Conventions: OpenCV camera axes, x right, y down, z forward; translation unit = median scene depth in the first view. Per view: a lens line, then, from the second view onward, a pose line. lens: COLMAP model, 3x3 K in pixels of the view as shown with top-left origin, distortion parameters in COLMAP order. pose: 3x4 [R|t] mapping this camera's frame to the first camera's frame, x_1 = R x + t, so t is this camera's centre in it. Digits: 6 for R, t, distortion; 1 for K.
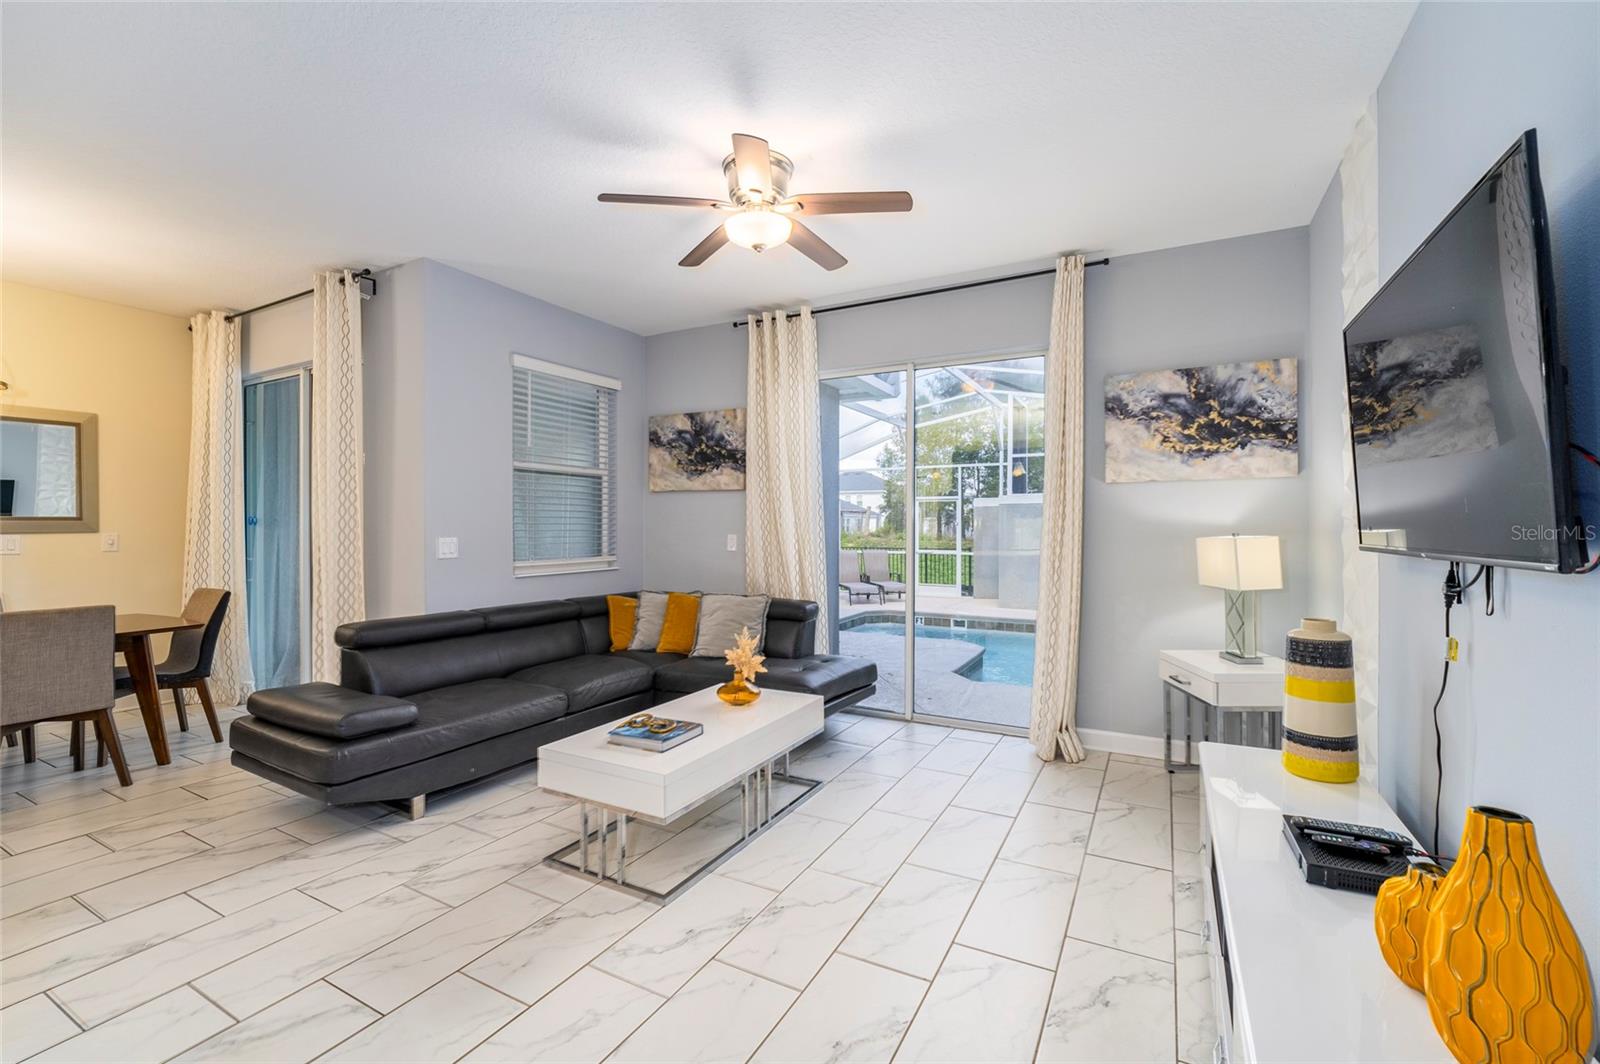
lens RADIAL K [[666.9, 0, 798.8], [0, 666.9, 531.6], [0, 0, 1]] dist [-0.017592, -0.000761]
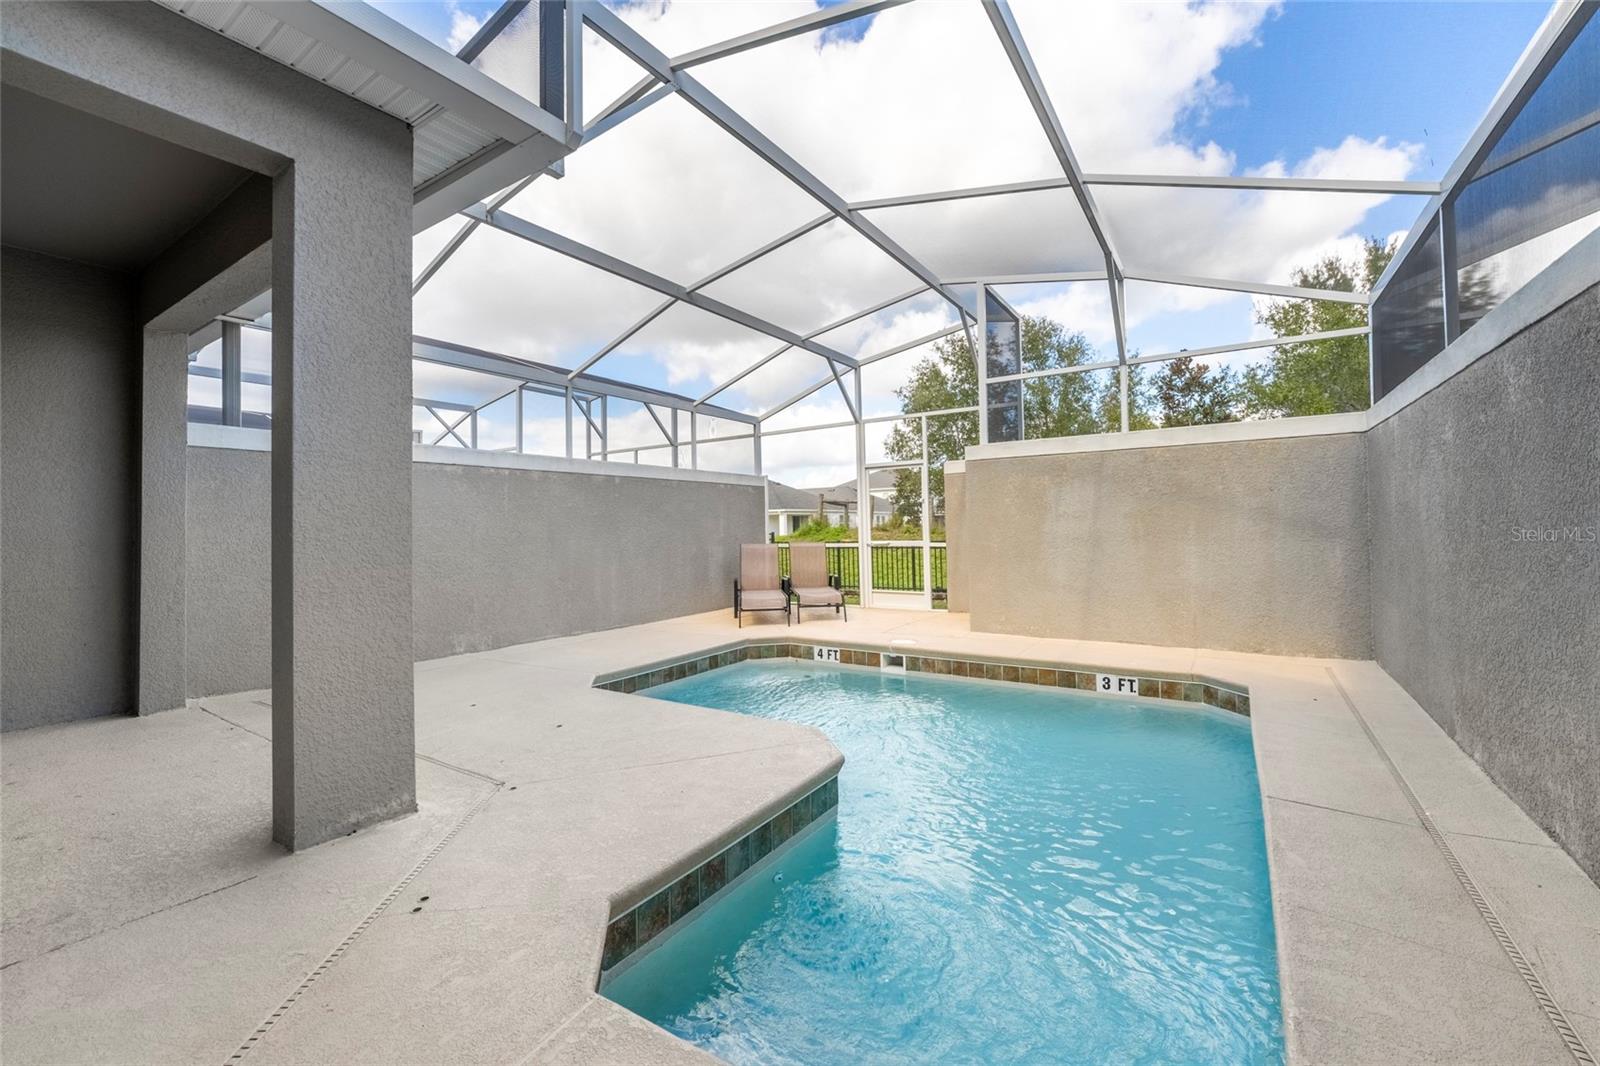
lens RADIAL K [[657.5, 0, 800.3], [0, 657.5, 526.7], [0, 0, 1]] dist [-0.010819, 0.002126]
pose [[0.996795, -0.021829, -0.076965, 0.579662], [0.020959, 0.999707, -0.012096, 0.068944], [0.077206, 0.010444, 0.996960, 1.169087]]
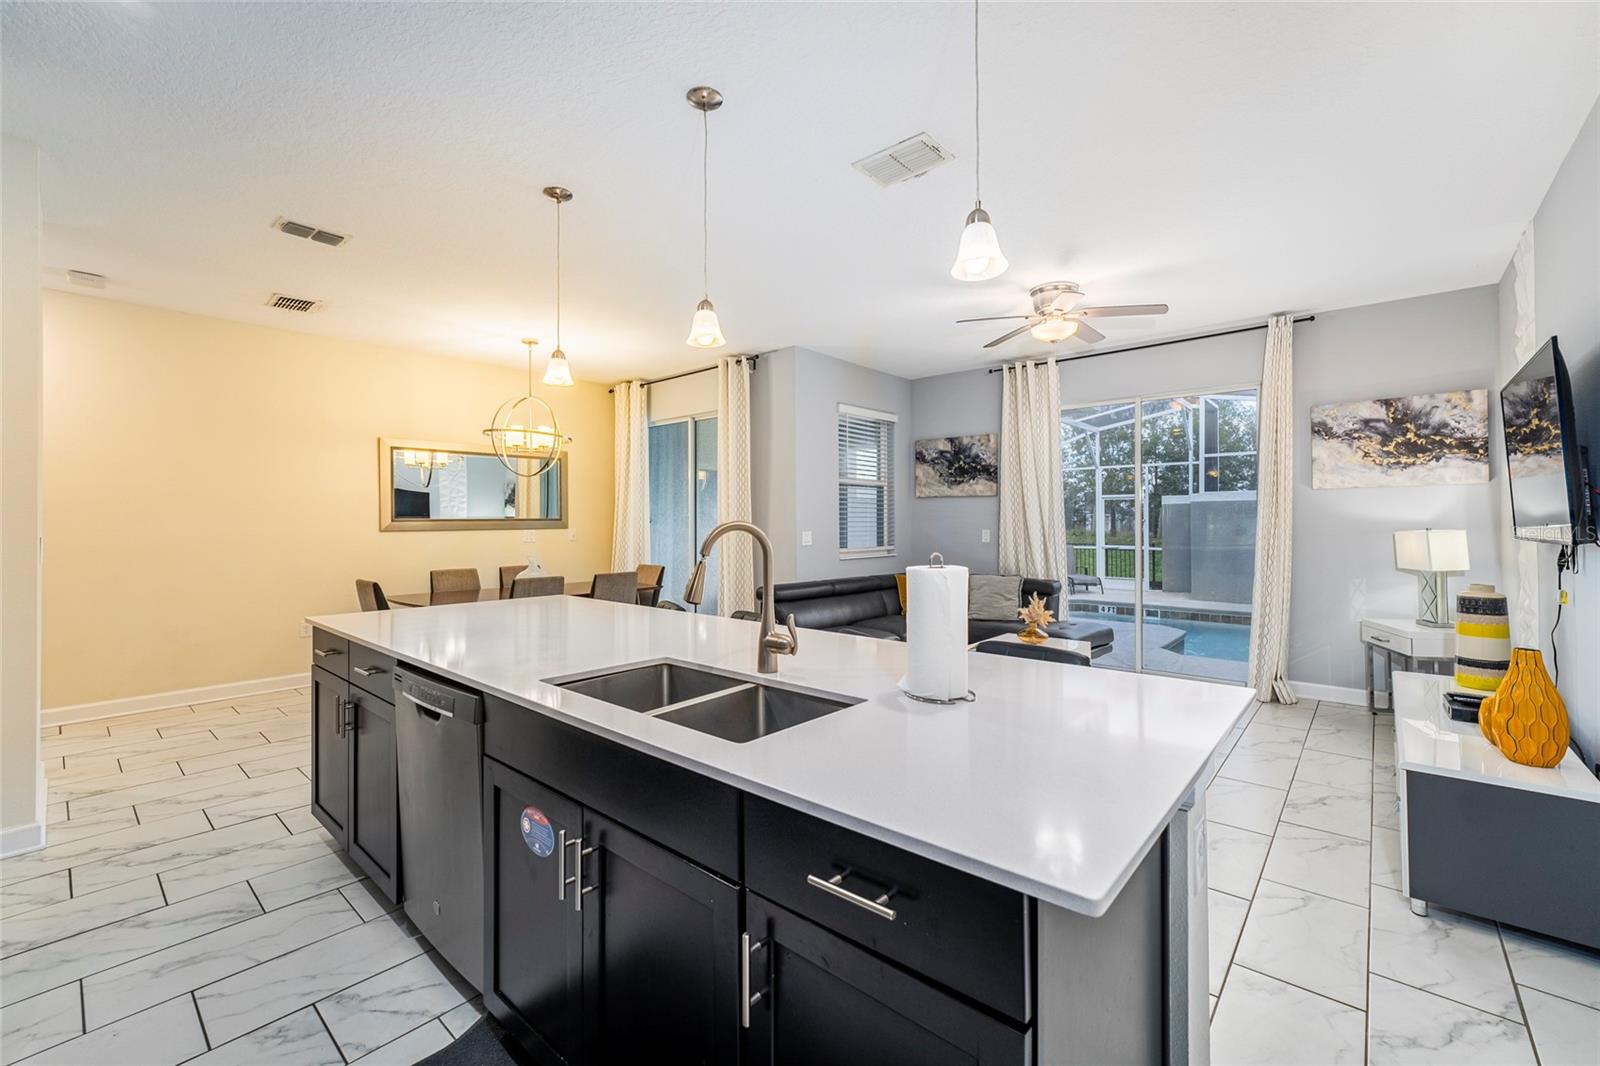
lens RADIAL K [[657.5, 0, 799.8], [0, 657.5, 521.0], [0, 0, 1]] dist [-0.010819, 0.002126]
pose [[0.975120, -0.003254, -0.221653, -0.219872], [0.000691, 0.999932, -0.011637, 0.002569], [0.221675, 0.011195, 0.975056, -0.439503]]
